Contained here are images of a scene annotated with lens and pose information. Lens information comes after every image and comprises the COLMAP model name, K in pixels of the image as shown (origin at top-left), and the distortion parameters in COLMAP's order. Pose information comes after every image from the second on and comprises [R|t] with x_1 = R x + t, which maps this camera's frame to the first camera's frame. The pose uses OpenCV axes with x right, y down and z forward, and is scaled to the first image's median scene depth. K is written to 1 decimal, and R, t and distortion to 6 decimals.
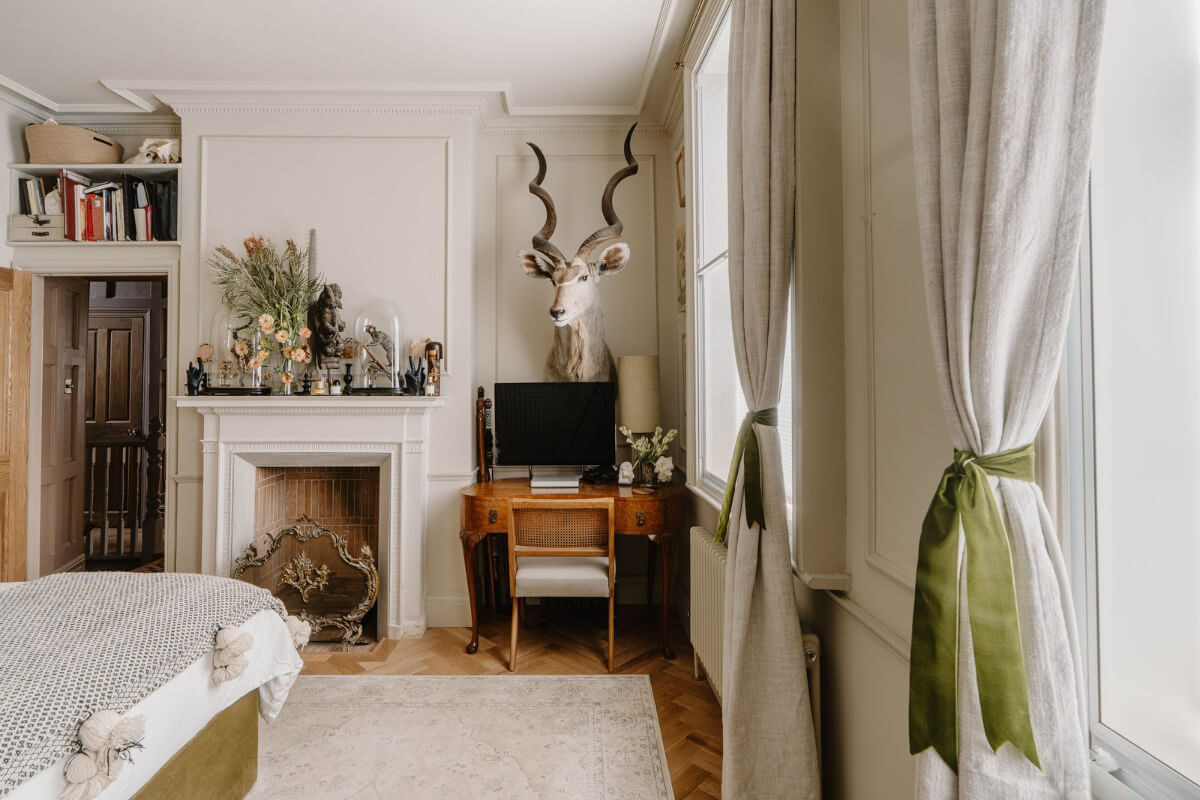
lens RADIAL K [[555.5, 0, 569.0], [0, 555.5, 365.3], [0, 0, 1]] dist [-0.002336, -0.000066]
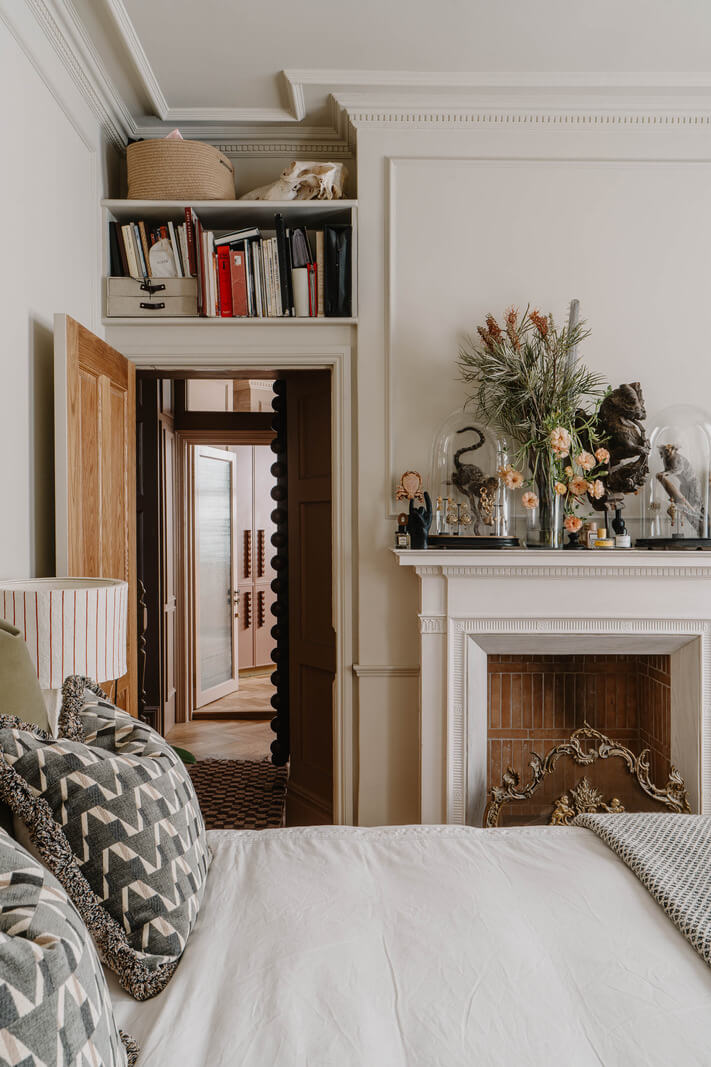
lens RADIAL K [[803.4, 0, 355.1], [0, 803.4, 532.4], [0, 0, 1]] dist [0.000665, -0.001417]
pose [[0.999994, 0.002974, -0.001973, -0.705258], [-0.002907, 0.999452, 0.032976, 0.002476], [0.002070, -0.032970, 0.999454, 0.025465]]
